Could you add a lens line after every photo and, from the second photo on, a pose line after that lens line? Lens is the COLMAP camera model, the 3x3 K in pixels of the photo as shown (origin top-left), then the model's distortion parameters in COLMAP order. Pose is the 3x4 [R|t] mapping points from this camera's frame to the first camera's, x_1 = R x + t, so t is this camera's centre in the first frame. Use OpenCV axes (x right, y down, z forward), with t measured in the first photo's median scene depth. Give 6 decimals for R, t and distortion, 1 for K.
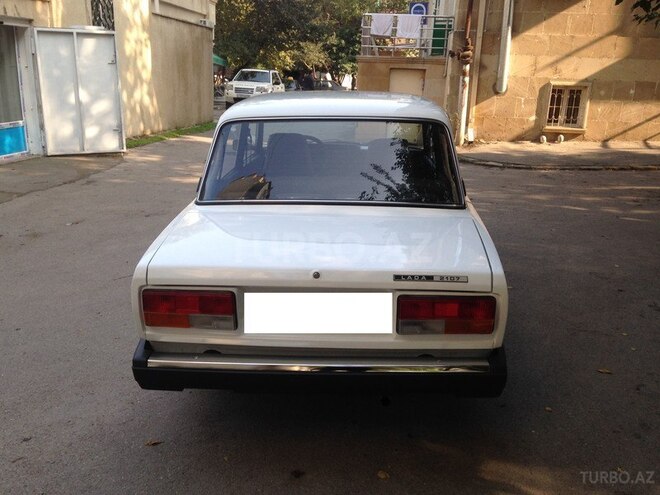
lens RADIAL K [[623.4, 0, 328.4], [0, 623.4, 252.9], [0, 0, 1]] dist [0.072417, 0.000000]
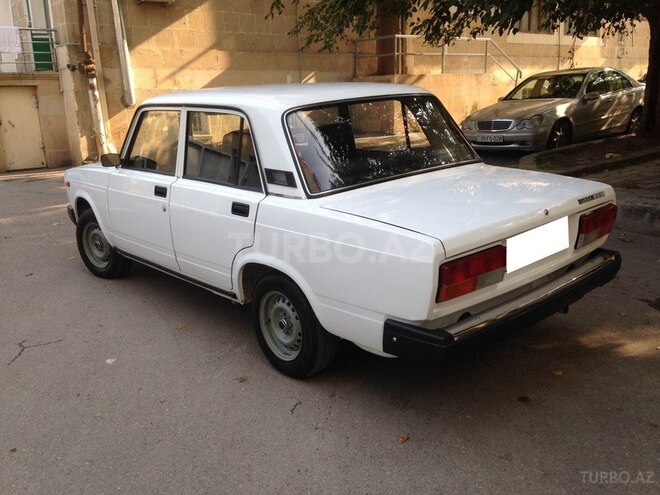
lens RADIAL K [[623.4, 0, 329.4], [0, 623.4, 244.7], [0, 0, 1]] dist [0.072417, 0.000000]
pose [[0.706055, -0.222611, 0.672258, -0.230577], [0.254177, 0.965714, 0.052830, -0.014205], [-0.660969, 0.133572, 0.738430, 0.085568]]
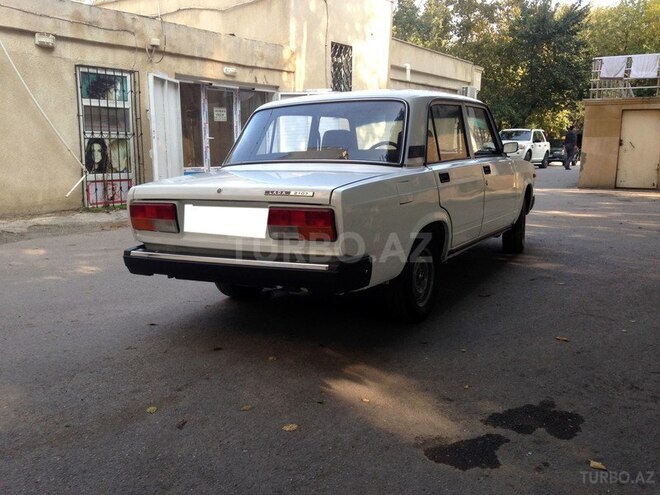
lens RADIAL K [[623.4, 0, 327.5], [0, 623.4, 247.3], [0, 0, 1]] dist [0.072417, 0.000000]
pose [[0.881262, 0.043906, -0.470583, 0.179791], [-0.103374, 0.989474, -0.101269, 0.058035], [0.461183, 0.137891, 0.876525, -0.018501]]
